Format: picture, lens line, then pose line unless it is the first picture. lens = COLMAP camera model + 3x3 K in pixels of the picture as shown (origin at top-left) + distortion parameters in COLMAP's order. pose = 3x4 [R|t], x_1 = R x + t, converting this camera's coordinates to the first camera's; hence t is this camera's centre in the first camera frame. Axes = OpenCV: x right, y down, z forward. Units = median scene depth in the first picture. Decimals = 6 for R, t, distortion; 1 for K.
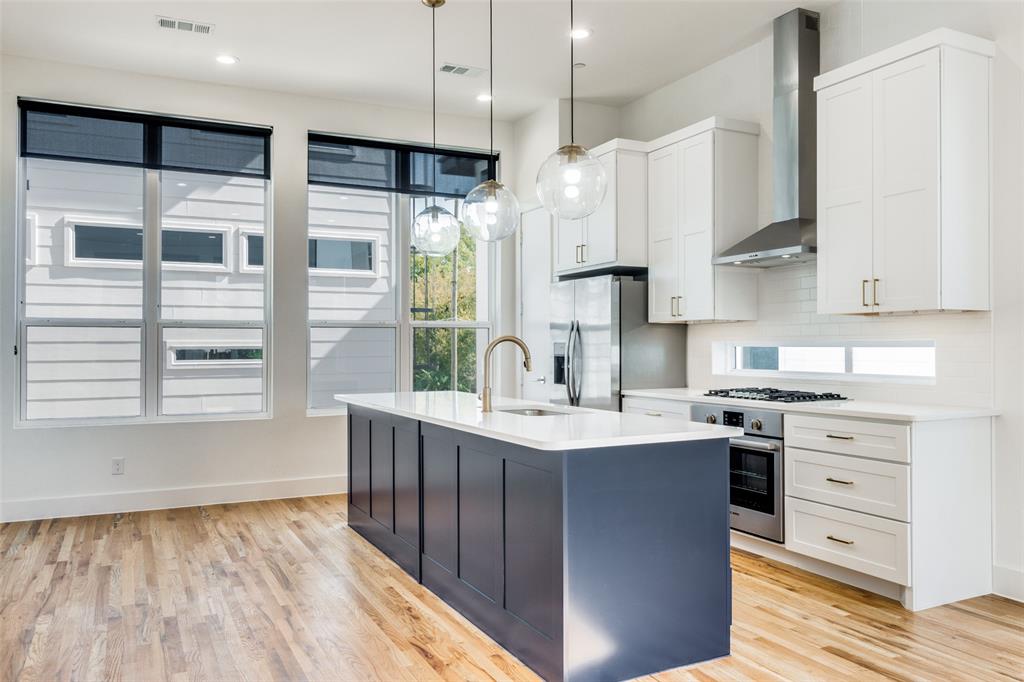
lens RADIAL K [[772.5, 0, 513.6], [0, 772.5, 340.9], [0, 0, 1]] dist [0.015046, 0.000681]
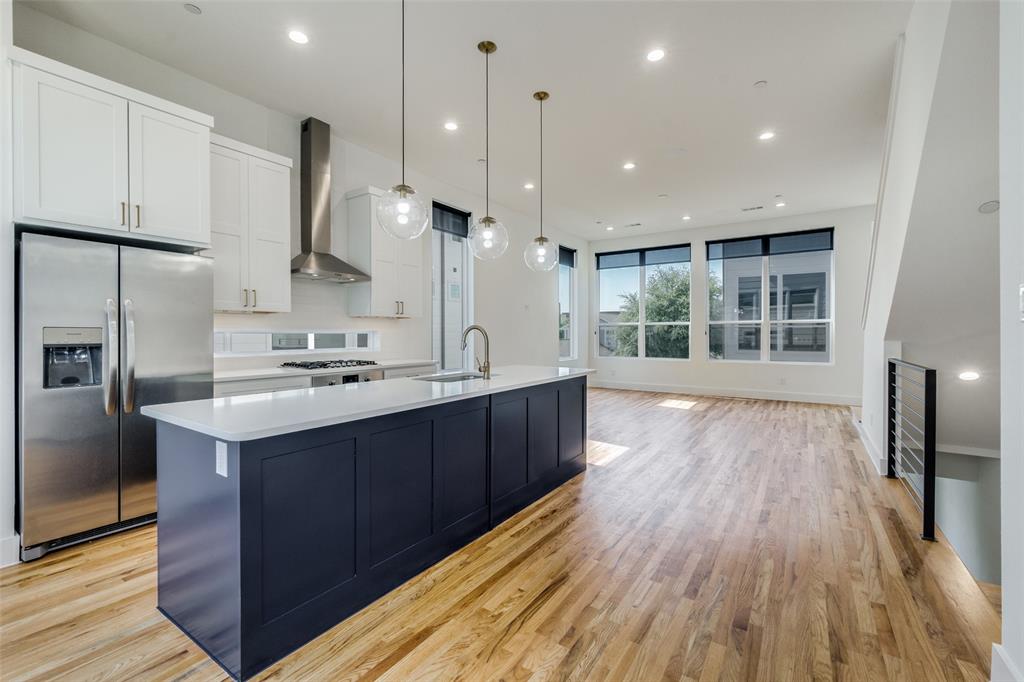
lens RADIAL K [[446.0, 0, 510.3], [0, 446.0, 338.0], [0, 0, 1]] dist [-0.002020, -0.000433]
pose [[-0.497675, -0.005187, 0.867348, -0.747496], [-0.004544, 0.999984, 0.003373, 0.014256], [-0.867352, -0.002263, -0.497691, 1.344660]]
